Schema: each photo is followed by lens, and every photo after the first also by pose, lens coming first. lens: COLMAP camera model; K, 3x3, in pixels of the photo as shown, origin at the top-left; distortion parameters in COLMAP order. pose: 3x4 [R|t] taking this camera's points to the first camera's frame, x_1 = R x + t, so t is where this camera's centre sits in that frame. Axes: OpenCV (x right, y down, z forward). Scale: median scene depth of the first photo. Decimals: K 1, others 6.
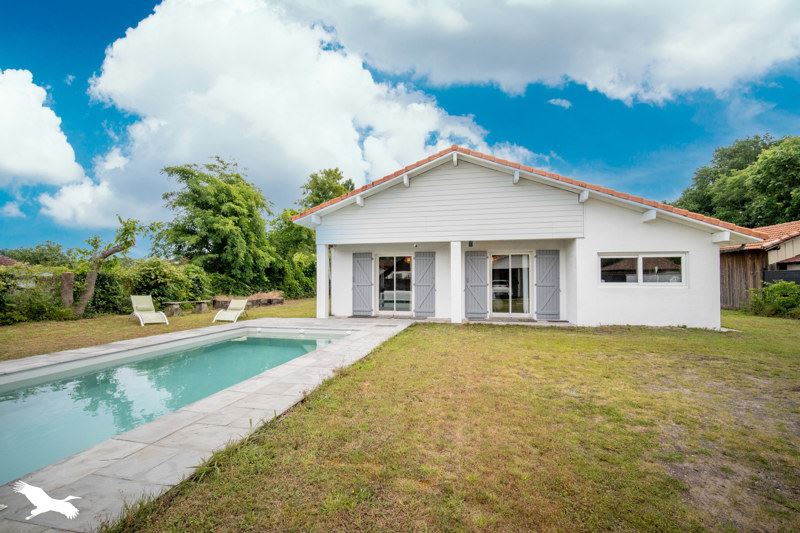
lens RADIAL K [[349.7, 0, 398.6], [0, 349.7, 268.0], [0, 0, 1]] dist [-0.013015, 0.000928]
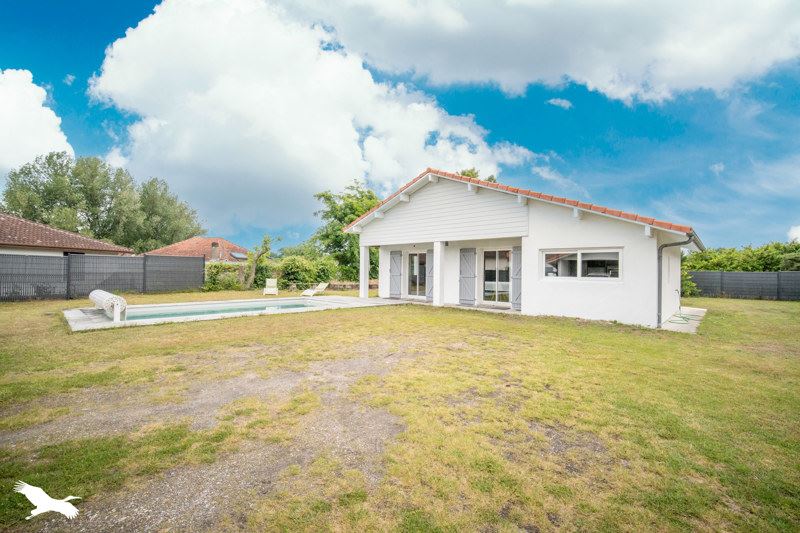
lens RADIAL K [[349.7, 0, 403.3], [0, 349.7, 265.5], [0, 0, 1]] dist [-0.013015, 0.000928]
pose [[0.855647, 0.003967, -0.517544, 0.647633], [0.005046, 0.999859, 0.016005, -0.010134], [0.517535, -0.016306, 0.855507, -0.139770]]
